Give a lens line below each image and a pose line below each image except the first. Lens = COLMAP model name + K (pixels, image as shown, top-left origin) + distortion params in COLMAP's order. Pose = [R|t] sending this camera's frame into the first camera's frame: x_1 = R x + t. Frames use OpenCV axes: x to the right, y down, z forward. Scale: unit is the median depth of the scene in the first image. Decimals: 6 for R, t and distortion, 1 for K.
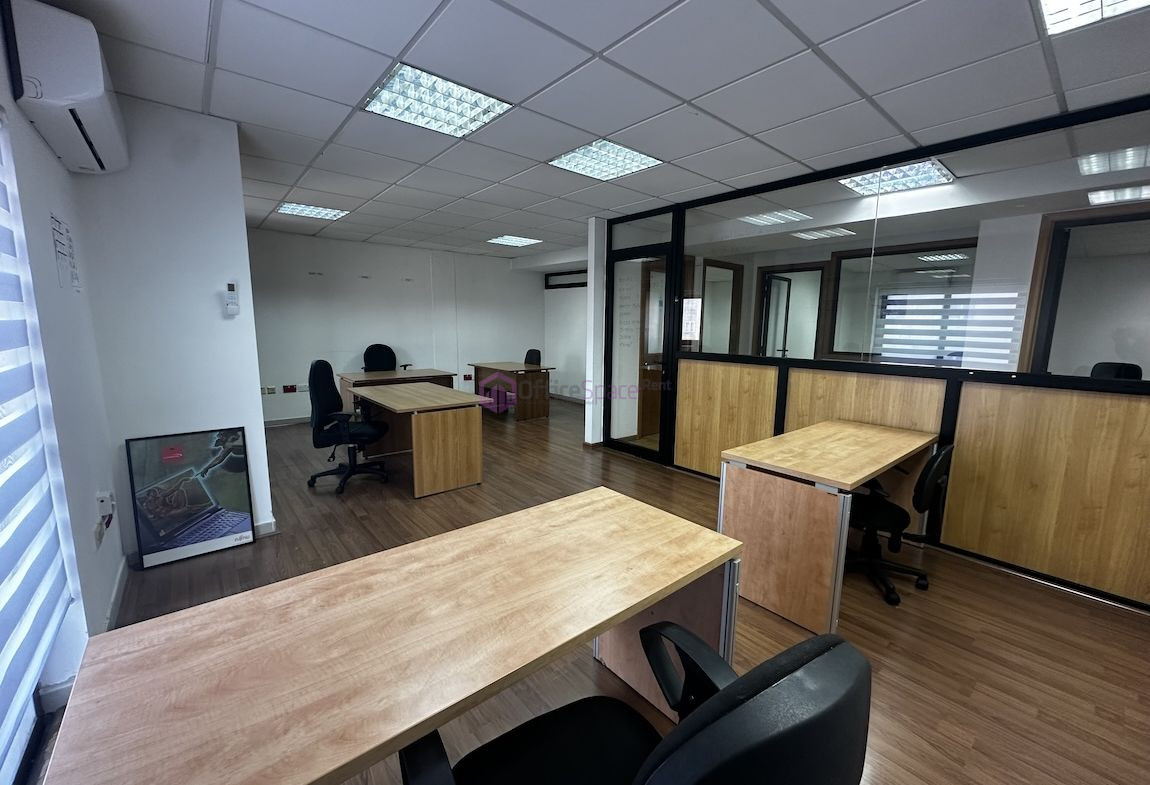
lens RADIAL K [[455.3, 0, 576.0], [0, 455.3, 392.3], [0, 0, 1]] dist [-0.002811, -0.000399]
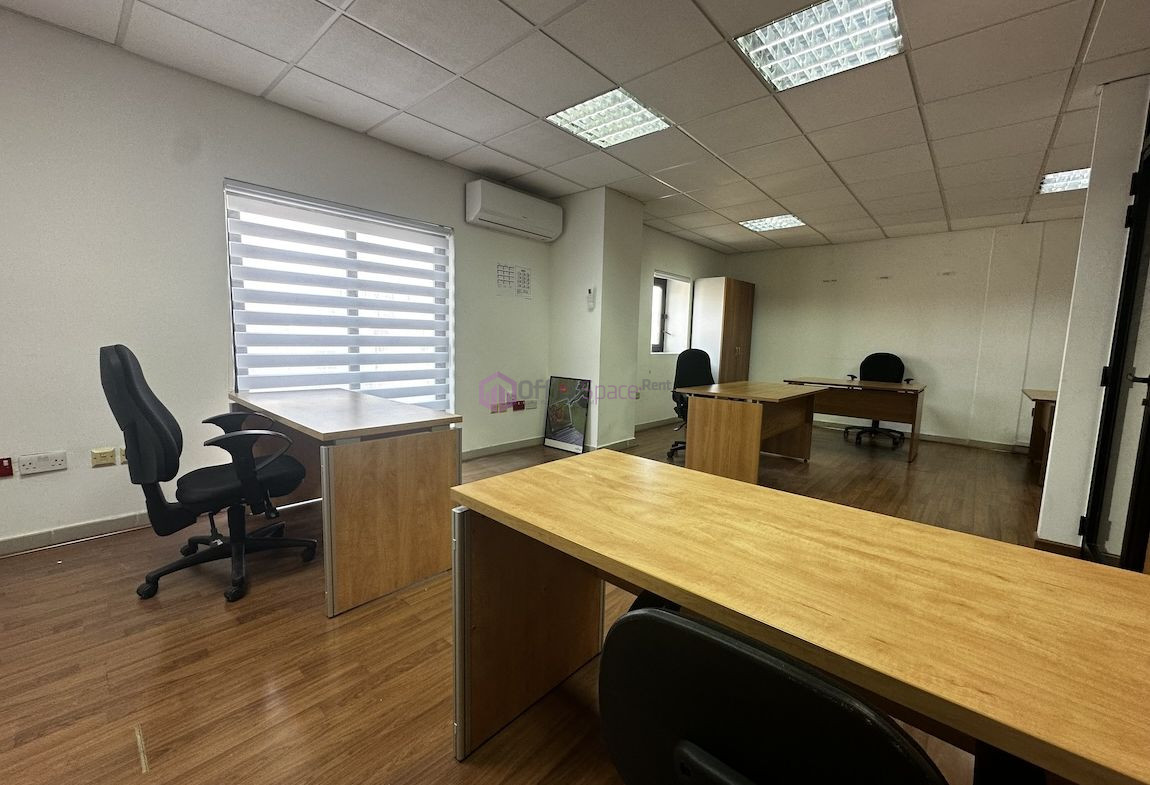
lens RADIAL K [[455.3, 0, 574.0], [0, 455.3, 392.4], [0, 0, 1]] dist [-0.002811, -0.000399]
pose [[0.136201, 0.102206, -0.985395, 0.826577], [-0.171387, 0.982097, 0.078175, 0.004166], [0.975744, 0.158237, 0.151279, 0.725155]]
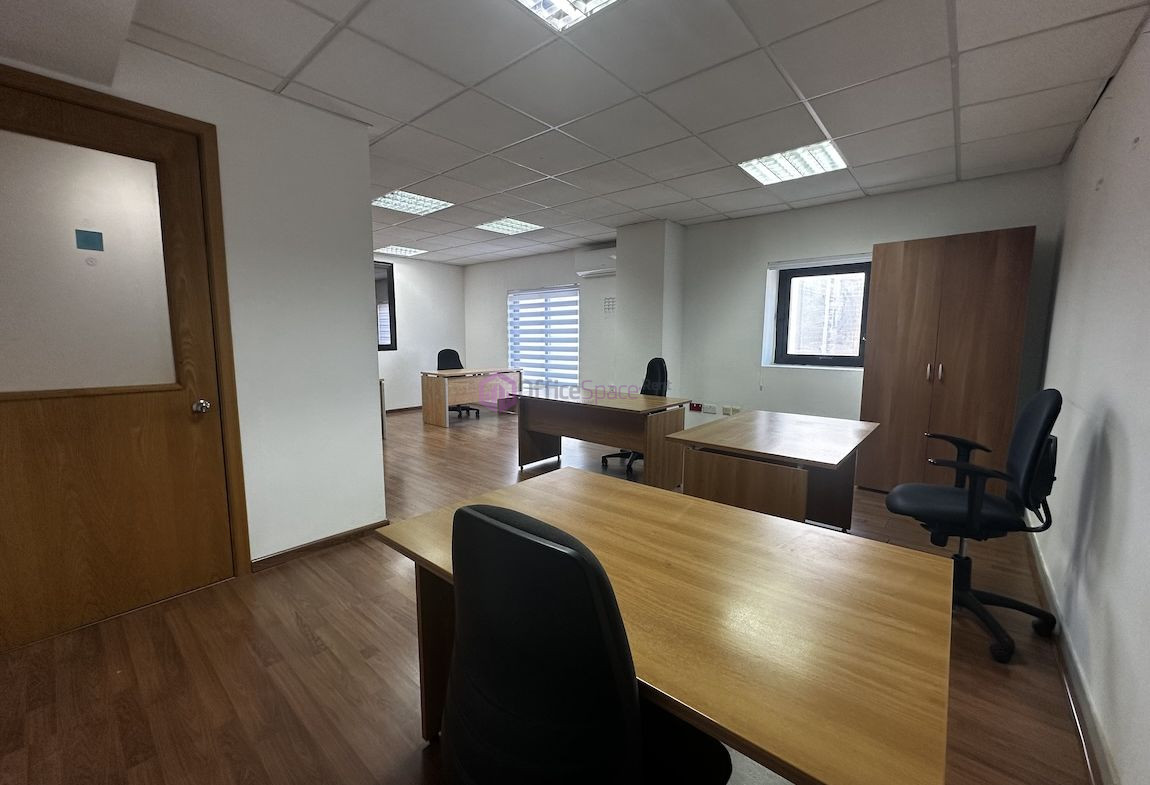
lens RADIAL K [[455.3, 0, 573.6], [0, 455.3, 385.4], [0, 0, 1]] dist [-0.002811, -0.000399]
pose [[-0.988070, -0.003910, -0.153953, -0.228427], [-0.042837, 0.967205, 0.250360, -0.393159], [0.147925, 0.253968, -0.955834, 2.892795]]
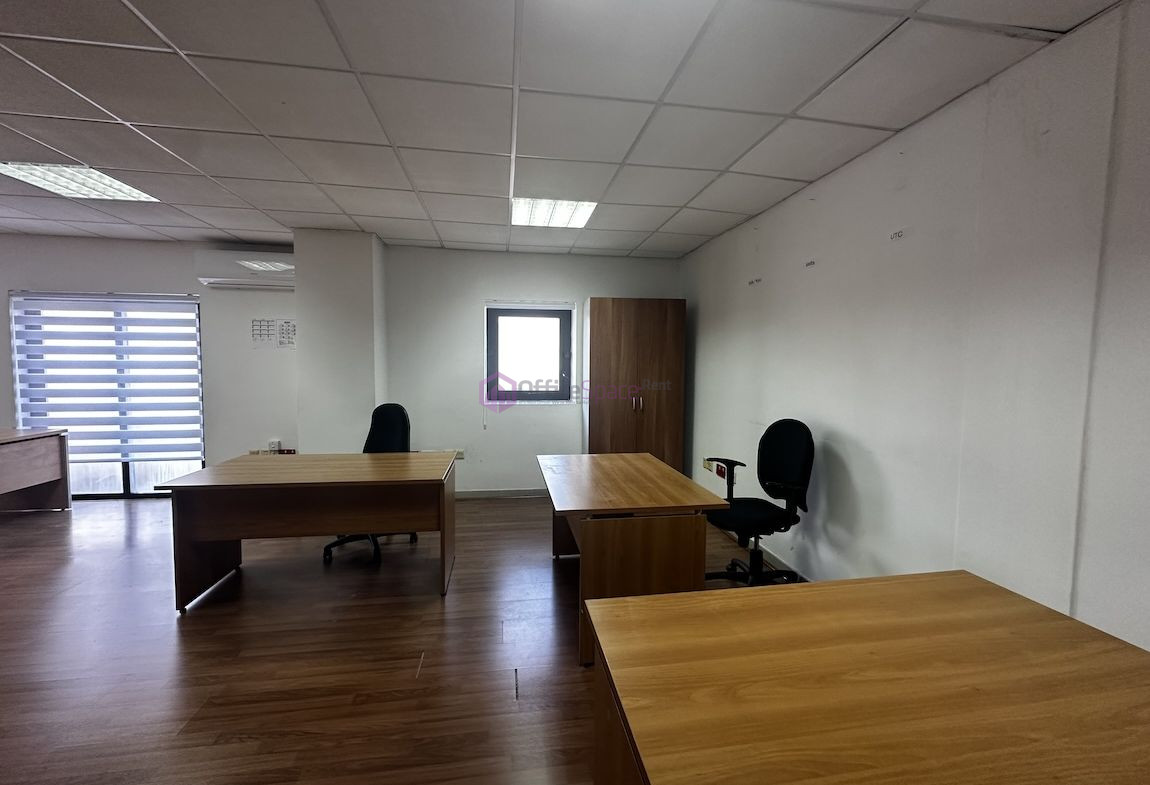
lens RADIAL K [[455.3, 0, 575.4], [0, 455.3, 387.1], [0, 0, 1]] dist [-0.002811, -0.000399]
pose [[-0.524460, 0.022032, -0.851150, 0.047544], [-0.142744, 0.983241, 0.113407, -0.364405], [0.839384, 0.180974, -0.512526, 2.473699]]
